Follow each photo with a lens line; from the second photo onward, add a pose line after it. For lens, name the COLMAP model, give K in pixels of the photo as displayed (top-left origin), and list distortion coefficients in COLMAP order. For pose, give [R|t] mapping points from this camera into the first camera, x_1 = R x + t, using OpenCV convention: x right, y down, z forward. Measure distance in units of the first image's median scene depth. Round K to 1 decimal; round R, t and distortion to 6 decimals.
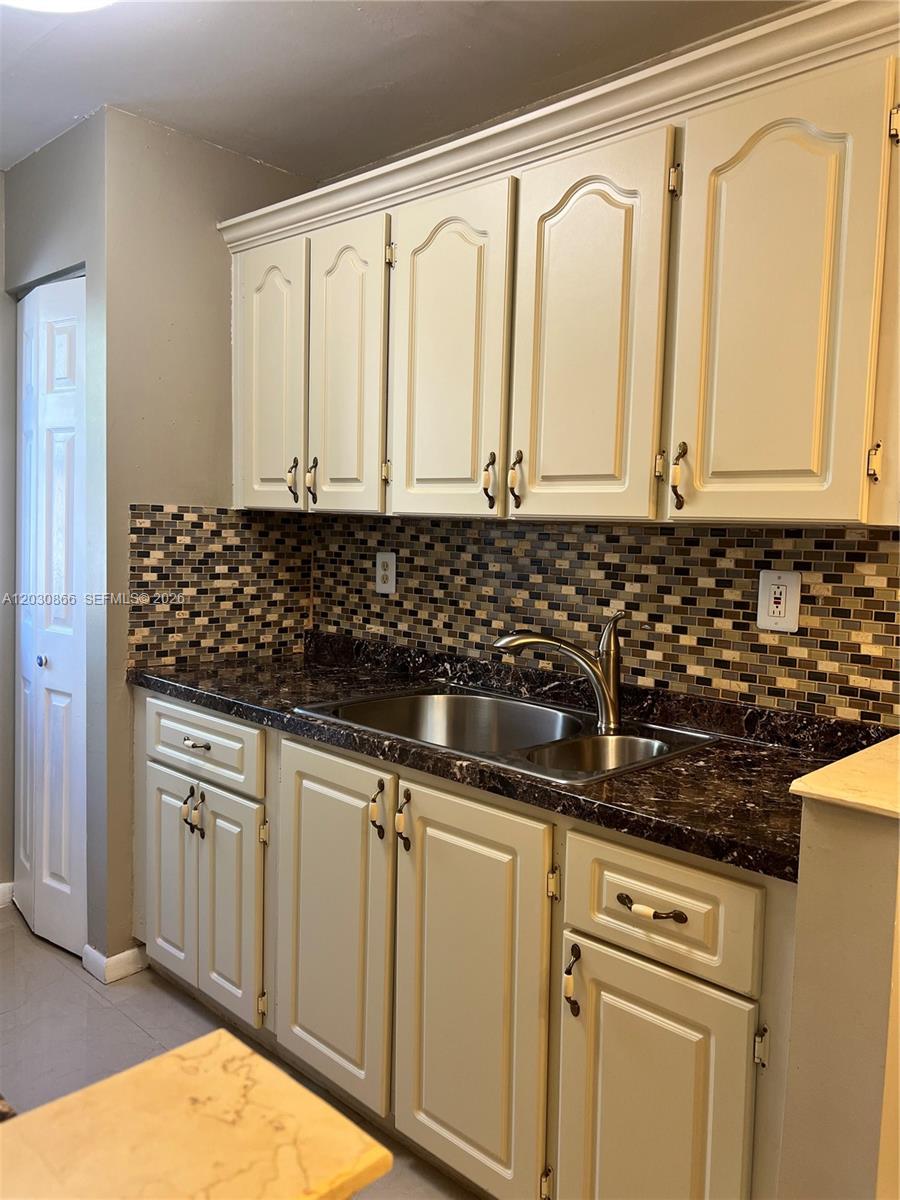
lens RADIAL K [[890.1, 0, 460.4], [0, 890.1, 590.9], [0, 0, 1]] dist [0.055334, -0.073964]
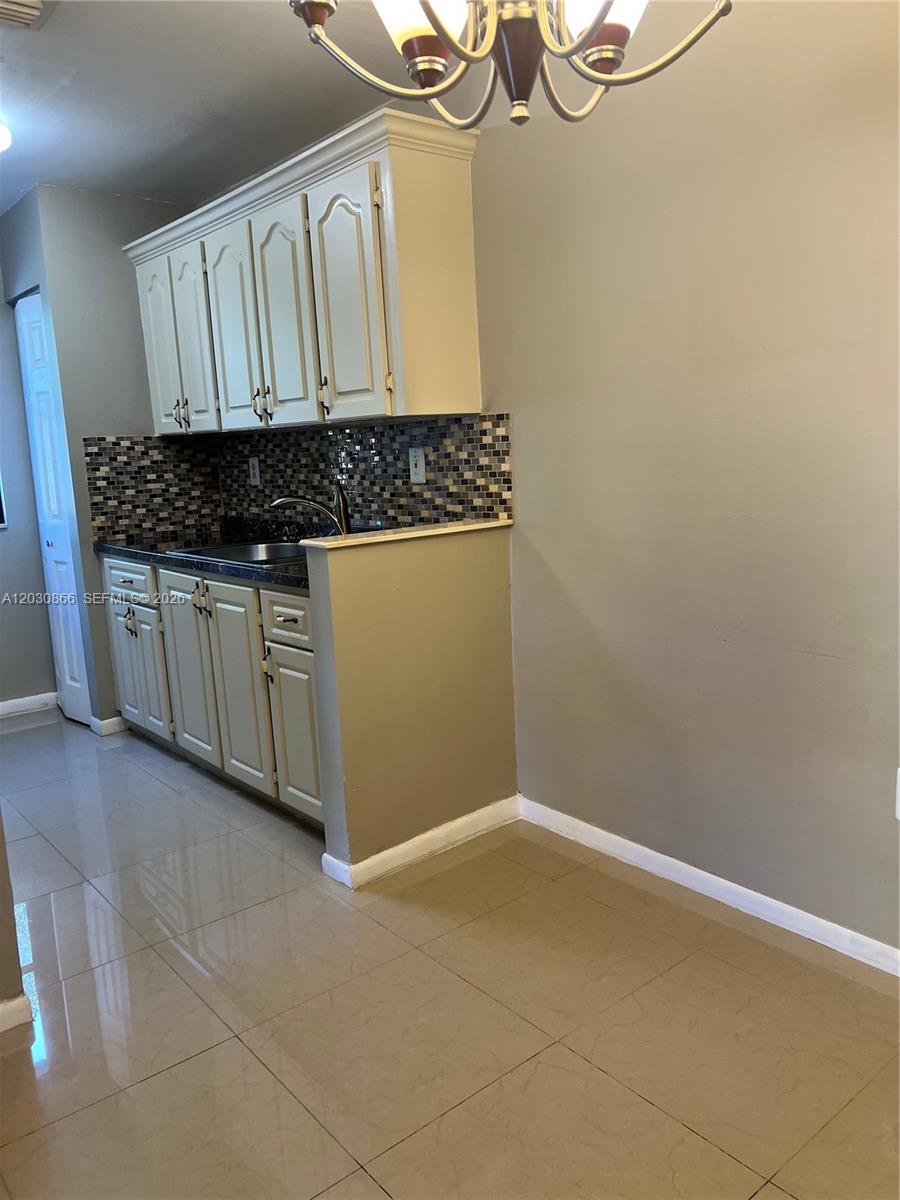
lens RADIAL K [[921.5, 0, 450.0], [0, 921.5, 600.0], [0, 0, 1]] dist [0.079038, -0.112500]
pose [[0.987531, -0.053072, -0.148212, 0.484681], [0.066525, 0.993955, 0.087335, 0.084926], [0.142681, -0.096105, 0.985092, -0.539196]]
